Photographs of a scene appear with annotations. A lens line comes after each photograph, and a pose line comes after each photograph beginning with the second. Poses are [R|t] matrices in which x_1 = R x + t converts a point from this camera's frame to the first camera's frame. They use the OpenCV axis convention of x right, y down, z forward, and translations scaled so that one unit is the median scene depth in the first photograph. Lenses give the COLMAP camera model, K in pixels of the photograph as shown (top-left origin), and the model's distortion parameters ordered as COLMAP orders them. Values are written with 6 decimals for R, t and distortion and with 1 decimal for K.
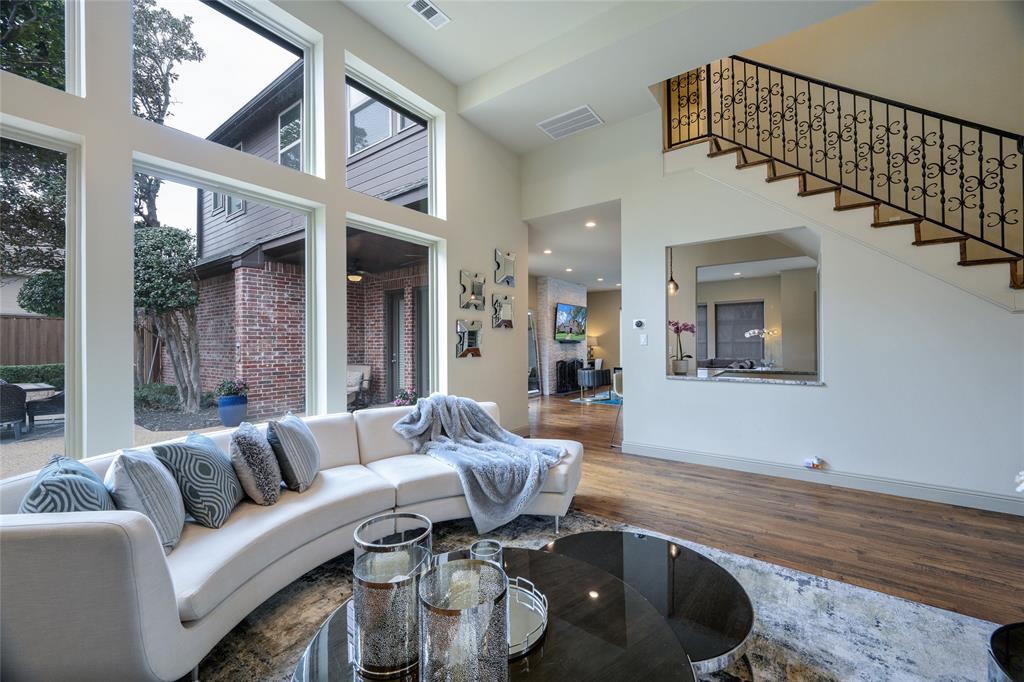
lens RADIAL K [[406.1, 0, 507.8], [0, 406.1, 340.7], [0, 0, 1]] dist [0.001552, 0.000083]
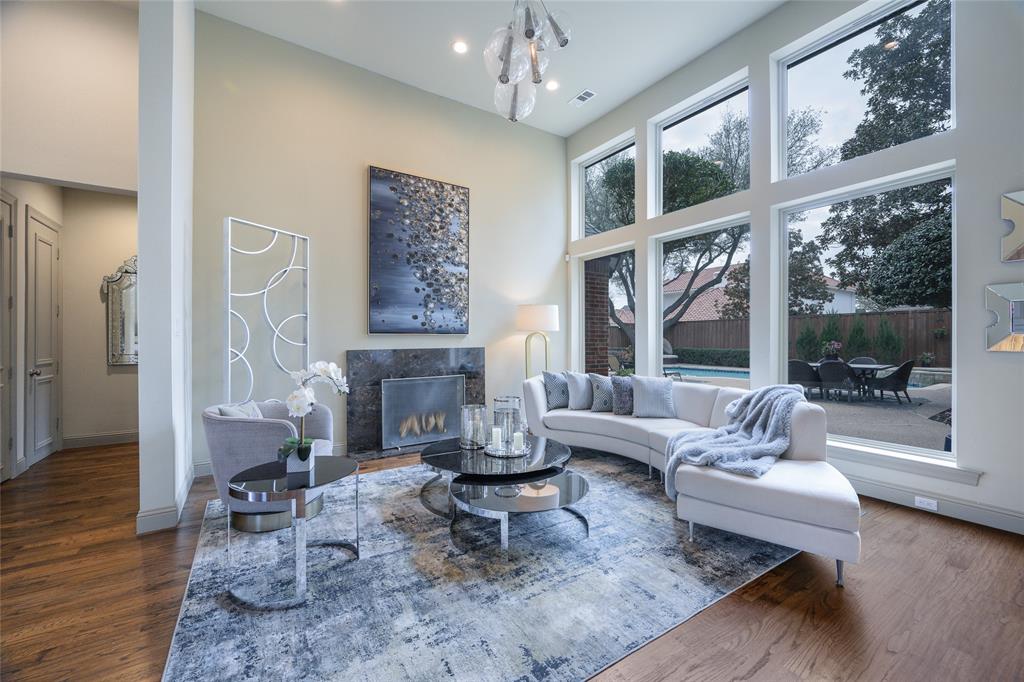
lens RADIAL K [[406.1, 0, 509.0], [0, 406.1, 339.6], [0, 0, 1]] dist [0.001552, 0.000083]
pose [[-0.355186, 0.007067, -0.934769, 0.450111], [0.012326, 0.999920, 0.002876, 0.010586], [0.934714, -0.010501, -0.355244, 0.391176]]
